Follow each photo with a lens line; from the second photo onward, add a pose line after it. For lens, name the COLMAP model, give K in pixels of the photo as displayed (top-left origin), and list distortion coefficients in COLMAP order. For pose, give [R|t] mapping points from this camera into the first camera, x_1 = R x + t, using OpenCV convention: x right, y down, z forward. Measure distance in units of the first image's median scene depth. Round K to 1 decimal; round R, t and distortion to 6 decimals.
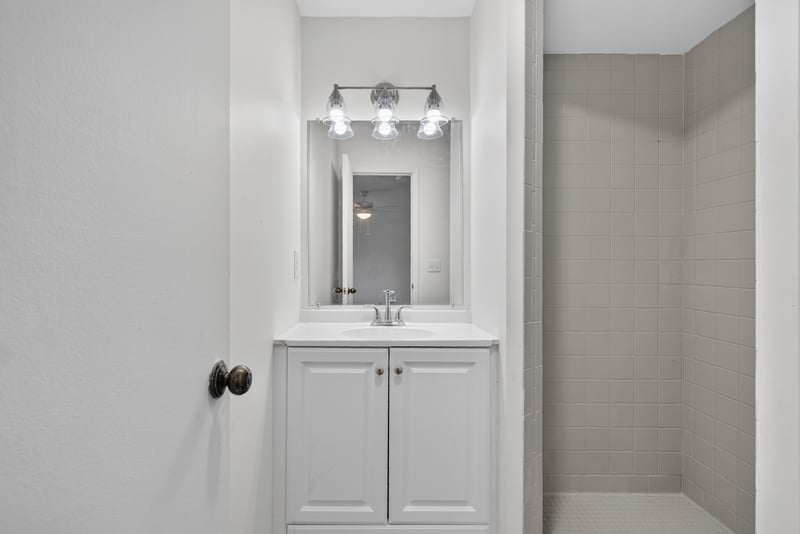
lens RADIAL K [[393.9, 0, 398.8], [0, 393.9, 270.0], [0, 0, 1]] dist [0.000371, -0.000012]
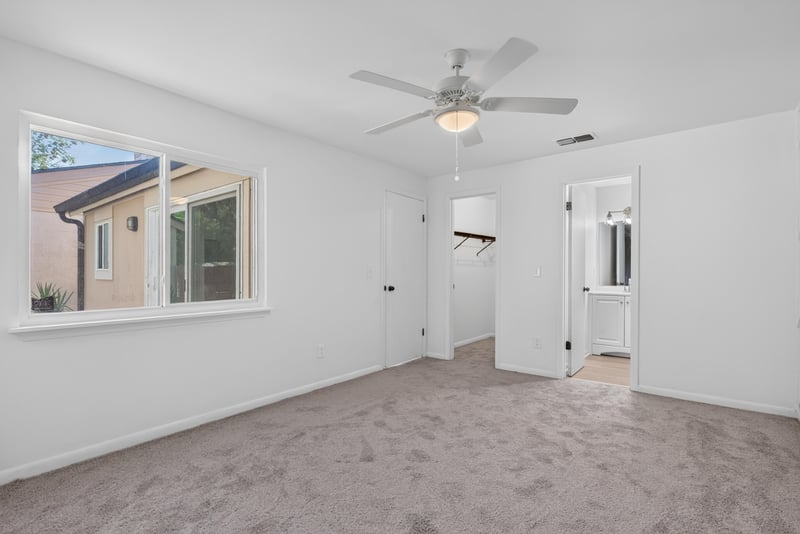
lens RADIAL K [[393.9, 0, 398.8], [0, 393.9, 270.0], [0, 0, 1]] dist [0.000371, -0.000012]
pose [[0.759312, 0.001480, -0.650725, 0.578054], [-0.001134, 0.999999, 0.000951, -0.021502], [0.650726, 0.000016, 0.759313, -2.332308]]
